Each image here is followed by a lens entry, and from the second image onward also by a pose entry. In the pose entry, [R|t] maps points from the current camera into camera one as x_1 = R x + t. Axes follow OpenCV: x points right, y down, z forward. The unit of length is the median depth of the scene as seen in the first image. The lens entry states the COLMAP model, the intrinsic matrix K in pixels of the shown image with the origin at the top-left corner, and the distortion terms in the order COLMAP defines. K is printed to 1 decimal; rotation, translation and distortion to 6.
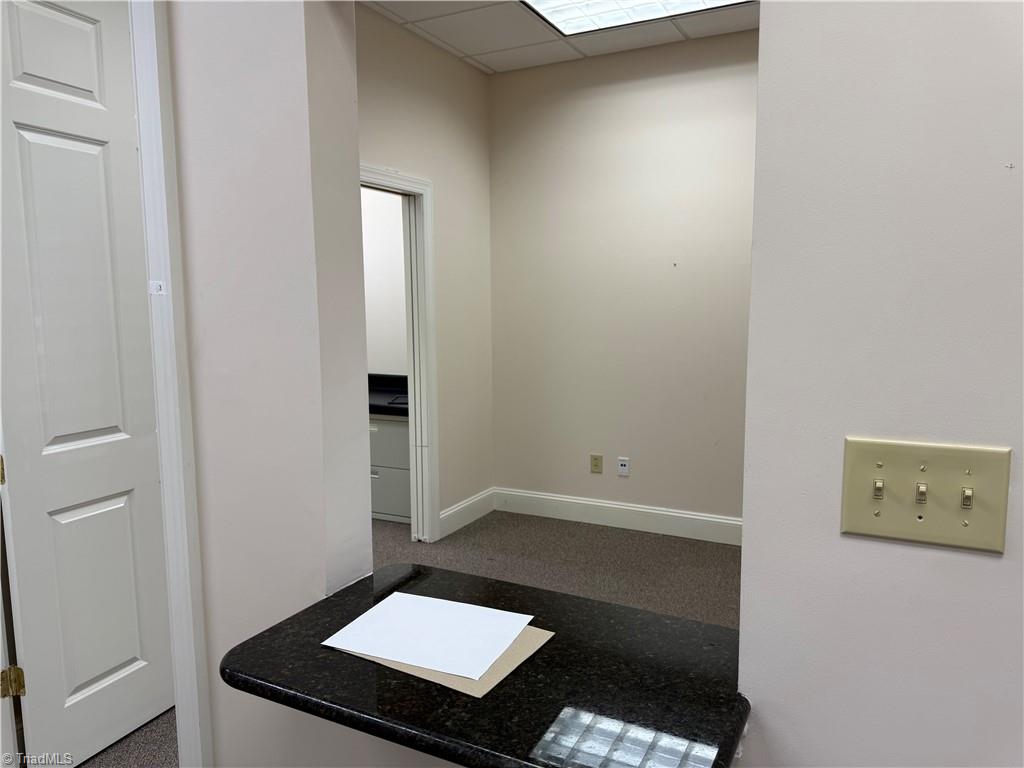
lens RADIAL K [[720.8, 0, 512.0], [0, 720.8, 384.0], [0, 0, 1]] dist [-0.003072, 0.022113]
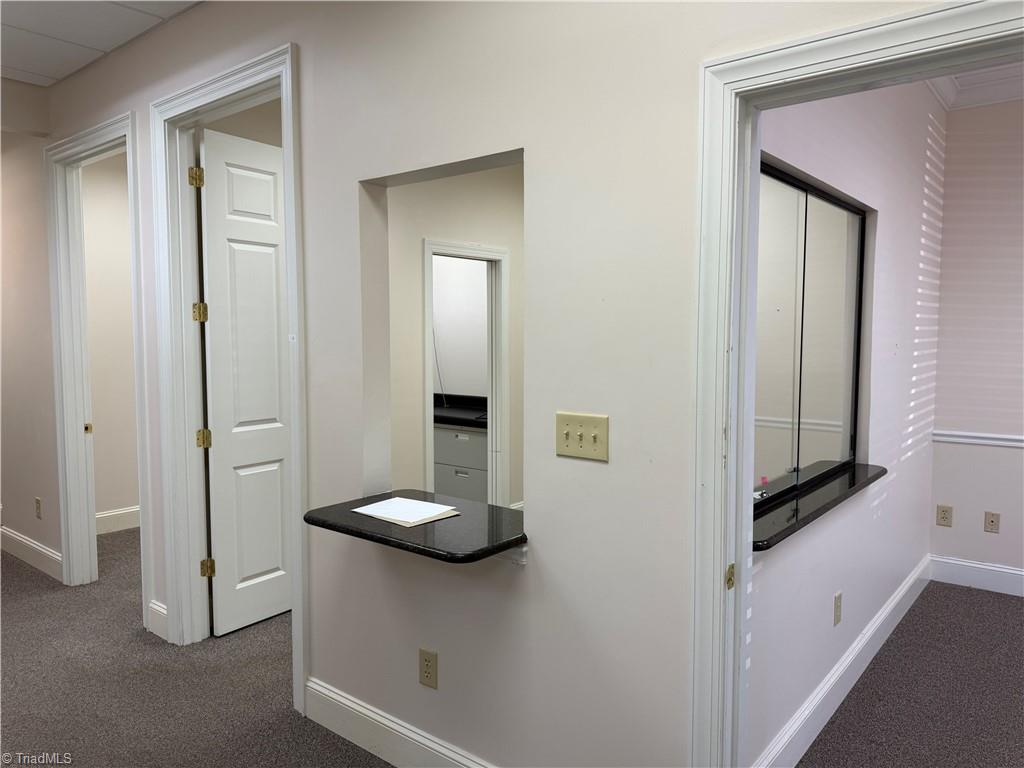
lens RADIAL K [[722.2, 0, 512.0], [0, 722.2, 384.0], [0, 0, 1]] dist [0.109041, 0.000883]
pose [[0.977270, 0.023447, -0.210696, 0.329855], [-0.033197, 0.998529, -0.042860, 0.036410], [0.209381, 0.048881, 0.976612, -0.517075]]
